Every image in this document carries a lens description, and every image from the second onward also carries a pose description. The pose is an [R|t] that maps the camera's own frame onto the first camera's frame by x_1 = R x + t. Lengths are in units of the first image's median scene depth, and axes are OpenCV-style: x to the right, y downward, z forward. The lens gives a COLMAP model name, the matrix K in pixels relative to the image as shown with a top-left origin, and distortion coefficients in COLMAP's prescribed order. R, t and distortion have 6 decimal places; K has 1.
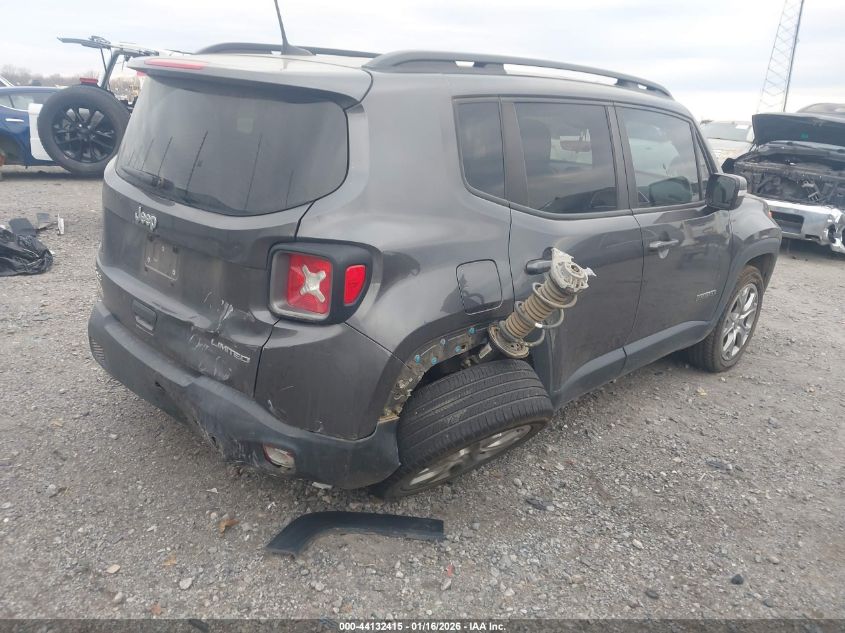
lens RADIAL K [[639.7, 0, 425.5], [0, 639.7, 318.1], [0, 0, 1]] dist [0.005671, -0.018057]
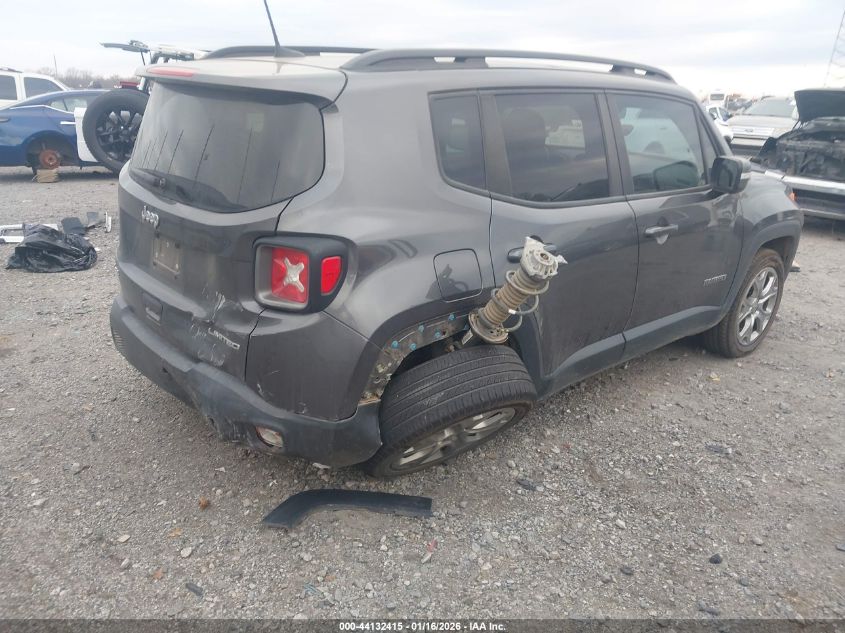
lens RADIAL K [[639.7, 0, 422.6], [0, 639.7, 319.8], [0, 0, 1]] dist [0.005671, -0.018057]
pose [[0.996833, -0.011249, -0.078720, 0.100123], [0.012746, 0.999747, 0.018537, 0.003395], [0.078492, -0.019482, 0.996724, -0.040277]]
